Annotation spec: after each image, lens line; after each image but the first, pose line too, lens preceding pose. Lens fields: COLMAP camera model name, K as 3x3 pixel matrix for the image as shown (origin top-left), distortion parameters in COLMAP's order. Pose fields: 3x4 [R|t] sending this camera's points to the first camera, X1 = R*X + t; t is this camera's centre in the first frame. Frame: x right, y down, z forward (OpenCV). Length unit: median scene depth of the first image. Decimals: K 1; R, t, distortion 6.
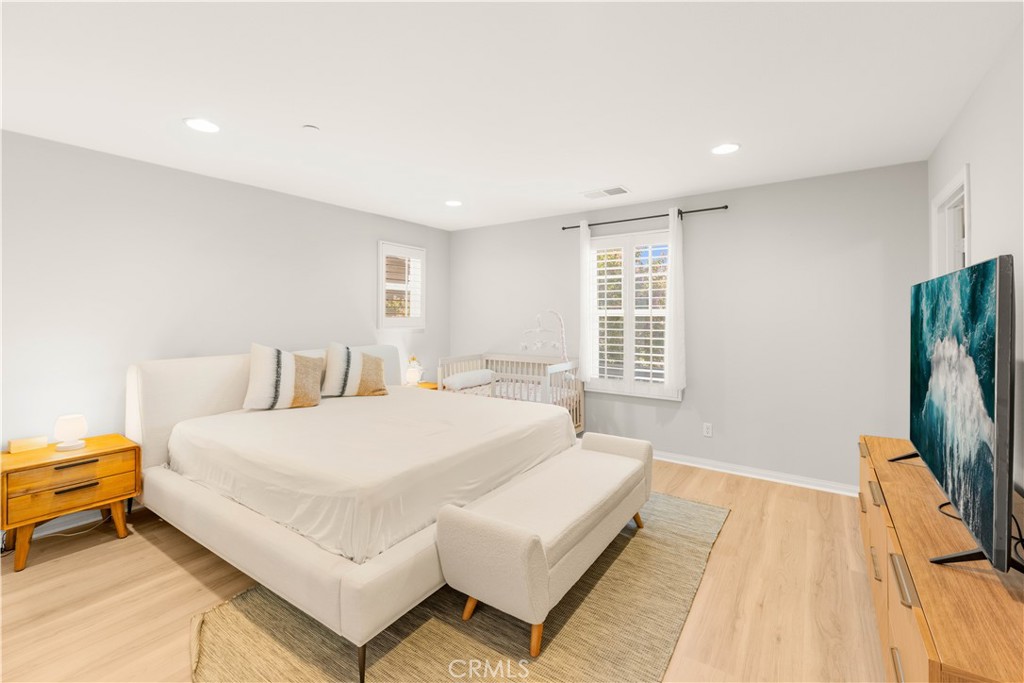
lens RADIAL K [[444.1, 0, 514.9], [0, 444.1, 320.1], [0, 0, 1]] dist [-0.000223, -0.000075]
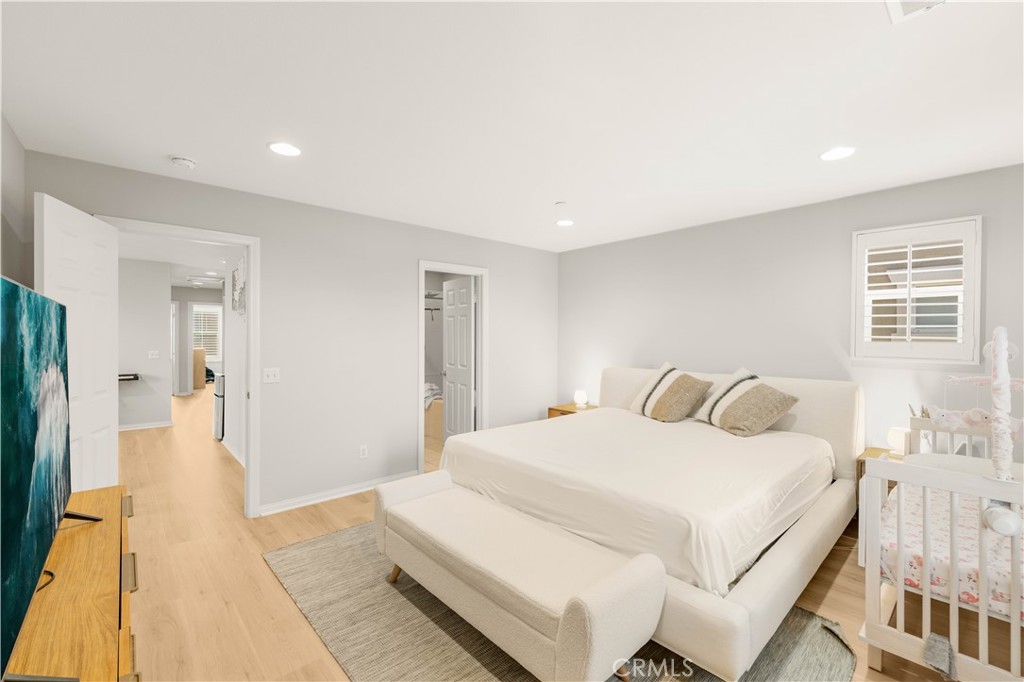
lens RADIAL K [[421.8, 0, 509.0], [0, 421.8, 338.1], [0, 0, 1]] dist [0.000544, 0.000084]
pose [[-0.236787, 0.005919, -0.971544, 1.322061], [-0.012981, 0.999873, 0.009255, -0.032535], [0.971475, 0.014803, -0.236680, 1.771044]]
